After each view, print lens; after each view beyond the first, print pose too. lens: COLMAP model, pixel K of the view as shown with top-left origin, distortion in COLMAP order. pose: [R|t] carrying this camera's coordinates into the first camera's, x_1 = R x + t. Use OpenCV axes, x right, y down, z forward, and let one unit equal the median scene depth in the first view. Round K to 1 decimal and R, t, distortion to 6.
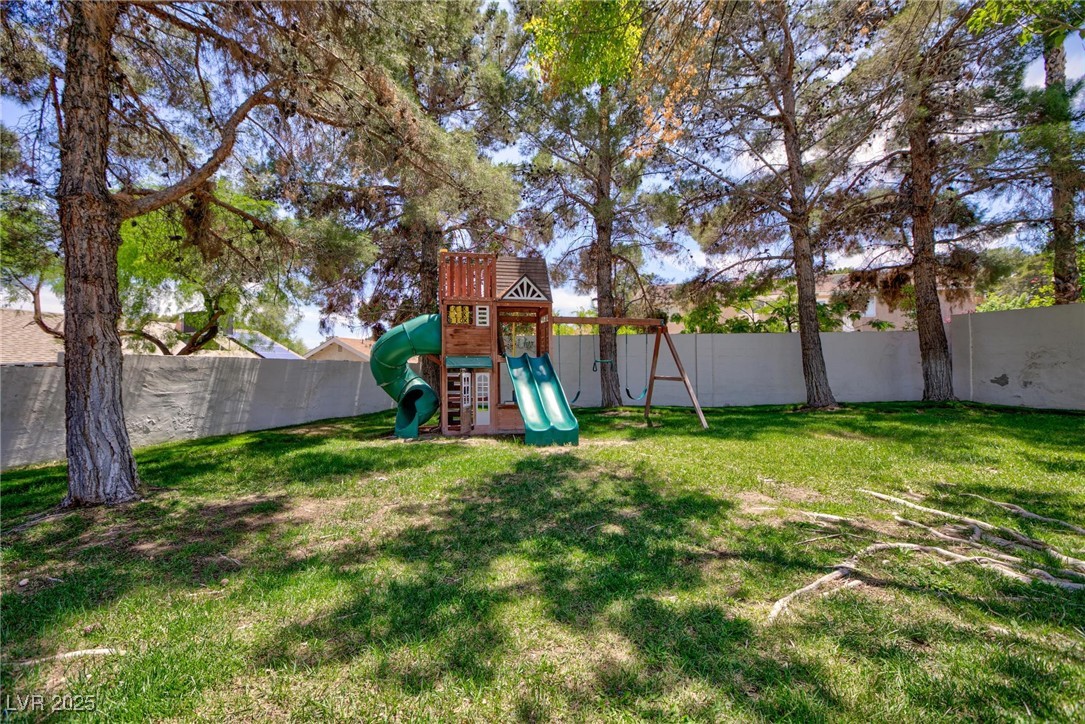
lens RADIAL K [[504.4, 0, 542.5], [0, 504.4, 362.0], [0, 0, 1]] dist [-0.002056, -0.000399]
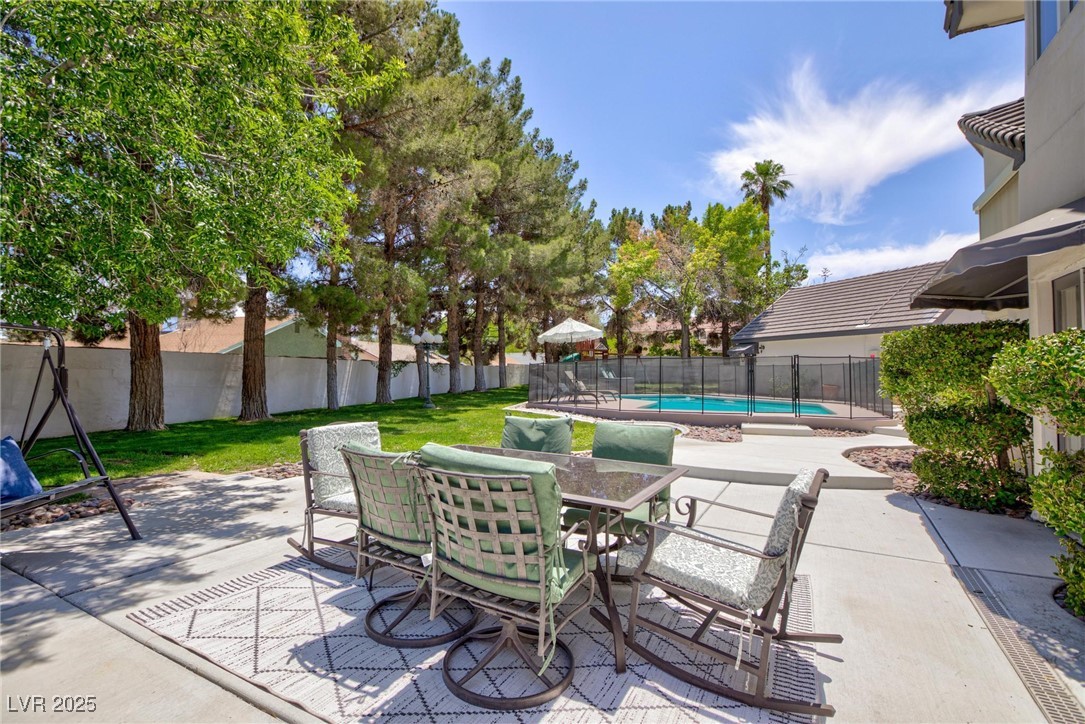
lens RADIAL K [[500.4, 0, 542.5], [0, 500.4, 362.0], [0, 0, 1]] dist [0.000973, 0.000404]
pose [[0.999985, 0.004446, 0.003196, -0.299534], [-0.004423, 0.999964, -0.007236, 0.003609], [-0.003228, 0.007221, 0.999969, -1.717082]]
